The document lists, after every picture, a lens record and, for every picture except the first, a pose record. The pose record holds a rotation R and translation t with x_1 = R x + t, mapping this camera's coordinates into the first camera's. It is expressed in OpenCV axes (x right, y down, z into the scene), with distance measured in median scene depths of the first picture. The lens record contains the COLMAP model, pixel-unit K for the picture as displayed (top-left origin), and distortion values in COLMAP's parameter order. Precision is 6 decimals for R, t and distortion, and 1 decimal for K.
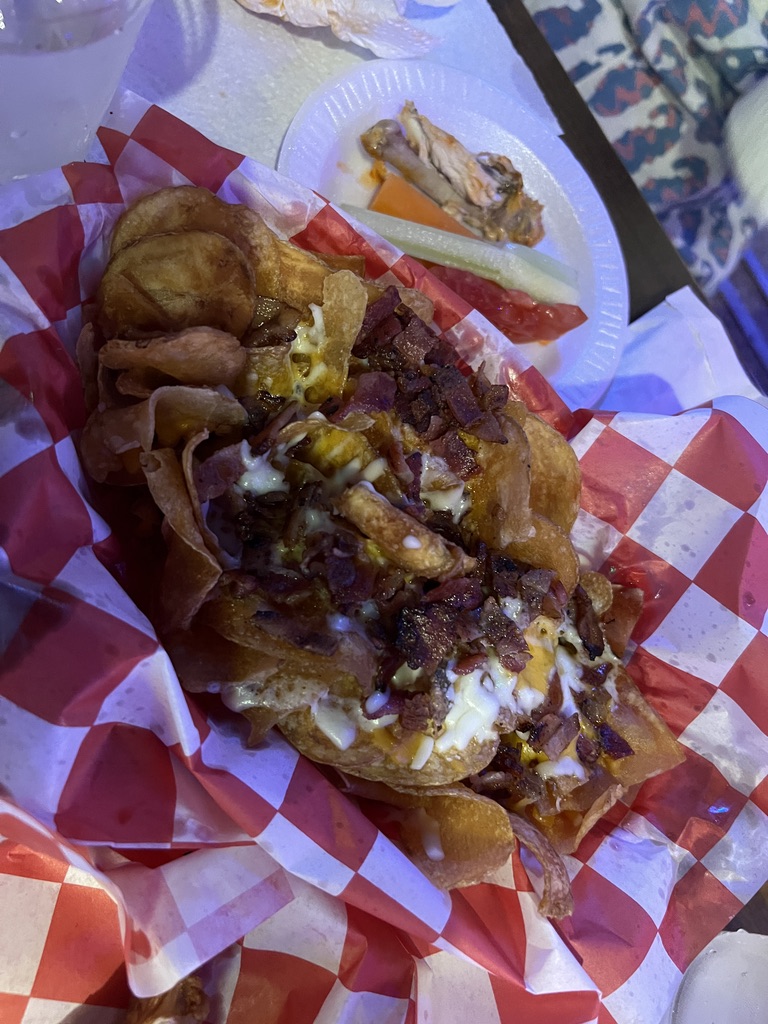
lens RADIAL K [[778.5, 0, 384.1], [0, 778.5, 512.3], [0, 0, 1]] dist [-0.012174, -0.002859]
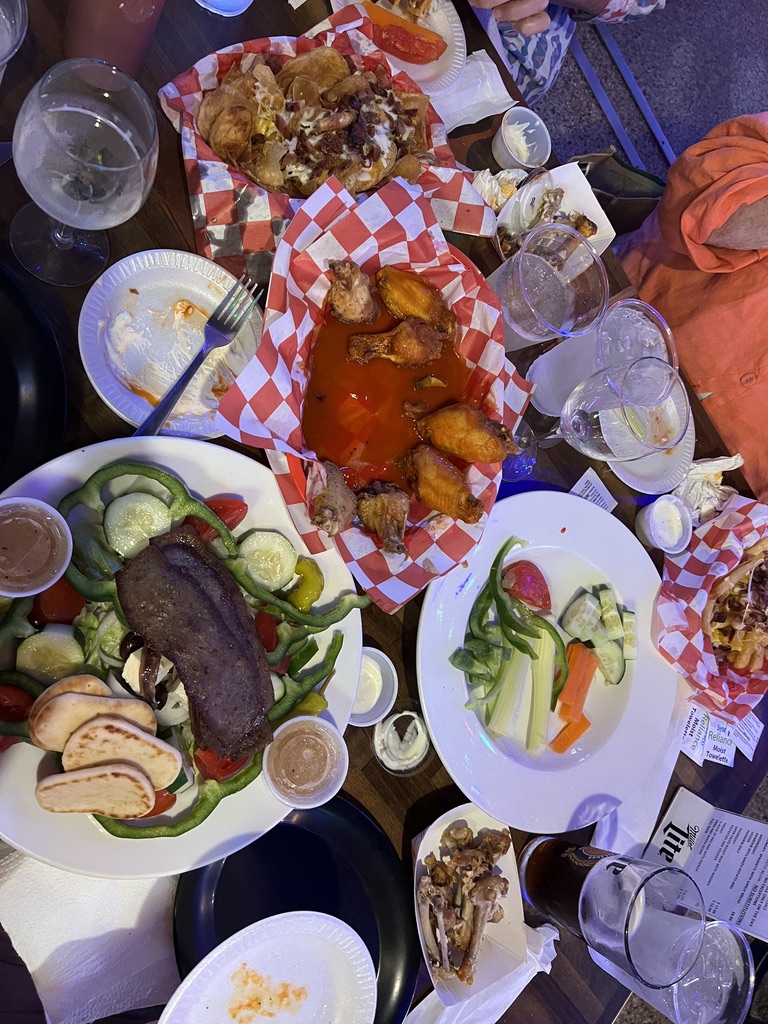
lens RADIAL K [[778.5, 0, 384.4], [0, 778.5, 511.9], [0, 0, 1]] dist [-0.012174, -0.002859]
pose [[0.585503, -0.806549, -0.081641, -0.811585], [0.686505, 0.439743, 0.579083, -0.883141], [-0.431158, -0.395102, 0.811170, -2.117466]]
